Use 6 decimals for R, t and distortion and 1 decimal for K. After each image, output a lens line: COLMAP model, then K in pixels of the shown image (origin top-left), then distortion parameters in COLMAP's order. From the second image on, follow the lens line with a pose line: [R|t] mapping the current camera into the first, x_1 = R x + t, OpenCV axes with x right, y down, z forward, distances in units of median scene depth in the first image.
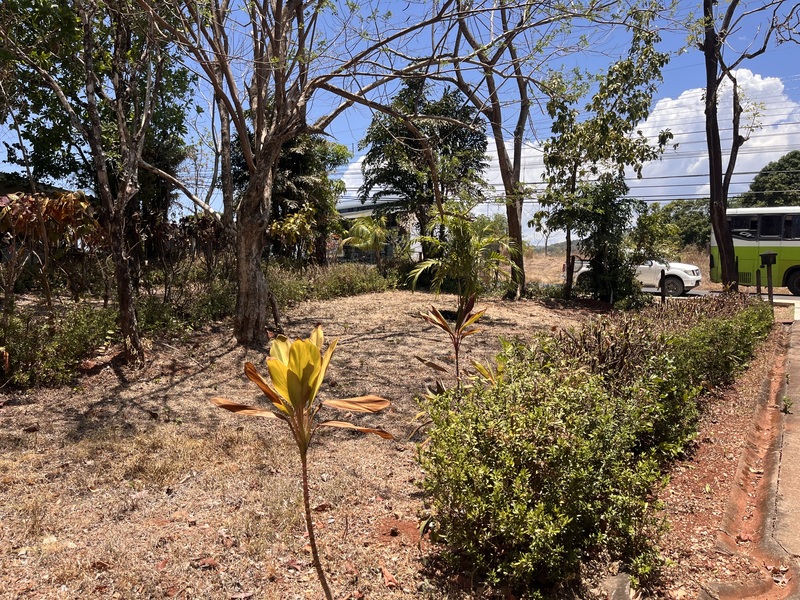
lens RADIAL K [[604.4, 0, 401.3], [0, 604.4, 304.6], [0, 0, 1]] dist [0.053149, -0.081597]
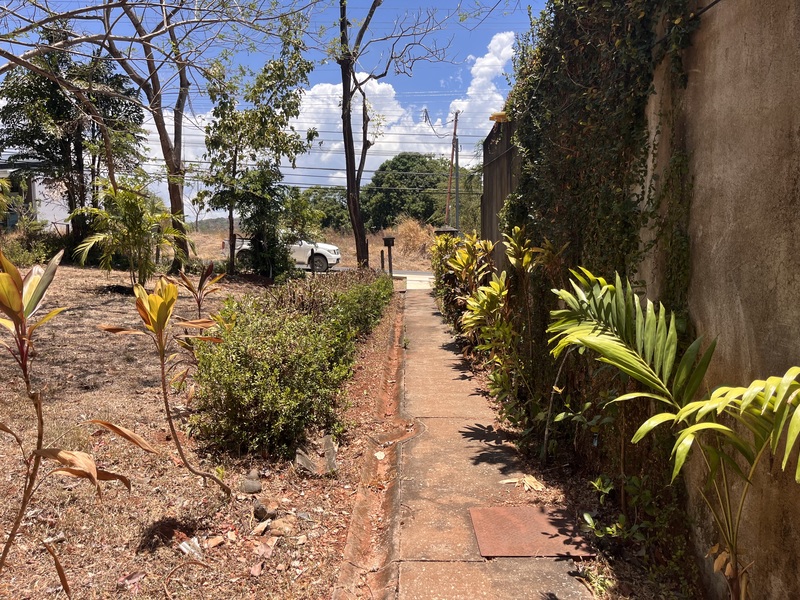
lens RADIAL K [[604.4, 0, 401.5], [0, 604.4, 316.9], [0, 0, 1]] dist [0.053149, -0.081597]
pose [[0.842733, -0.043932, 0.536536, -0.058616], [0.013997, 0.998116, 0.059741, 0.006738], [-0.538149, -0.042836, 0.841760, -0.081629]]
